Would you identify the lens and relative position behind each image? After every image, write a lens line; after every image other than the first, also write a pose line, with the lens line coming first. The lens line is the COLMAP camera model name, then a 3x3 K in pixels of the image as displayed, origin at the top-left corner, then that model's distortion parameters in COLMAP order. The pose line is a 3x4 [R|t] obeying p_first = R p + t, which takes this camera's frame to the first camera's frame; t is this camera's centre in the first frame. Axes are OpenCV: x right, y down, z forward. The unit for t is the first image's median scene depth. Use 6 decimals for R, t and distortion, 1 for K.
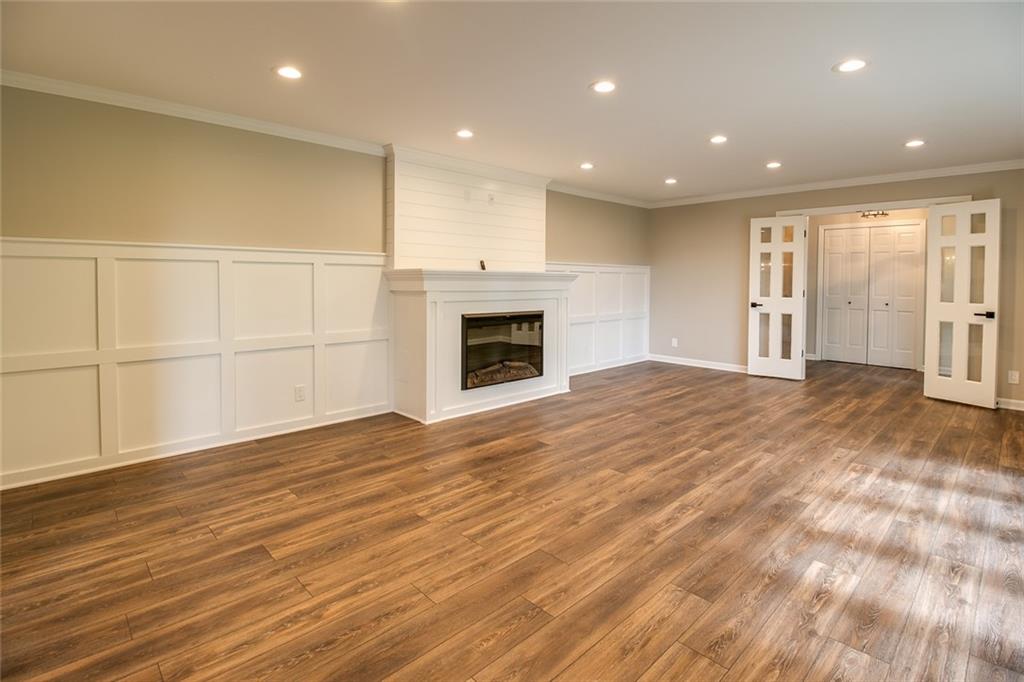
lens RADIAL K [[500.8, 0, 508.1], [0, 500.8, 305.7], [0, 0, 1]] dist [-0.003570, -0.012142]
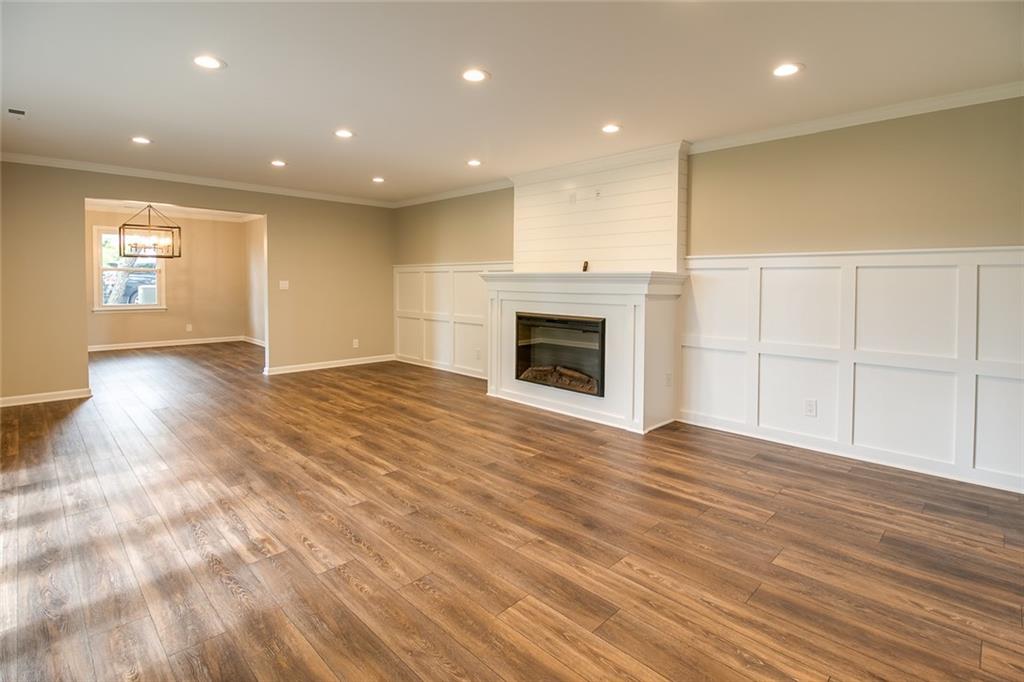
lens RADIAL K [[492.0, 0, 514.0], [0, 492.0, 302.2], [0, 0, 1]] dist [-0.000815, -0.012923]
pose [[0.023959, 0.033653, -0.999146, 1.488805], [-0.050261, 0.998210, 0.032416, -0.059505], [0.998449, 0.049441, 0.025607, 1.404079]]
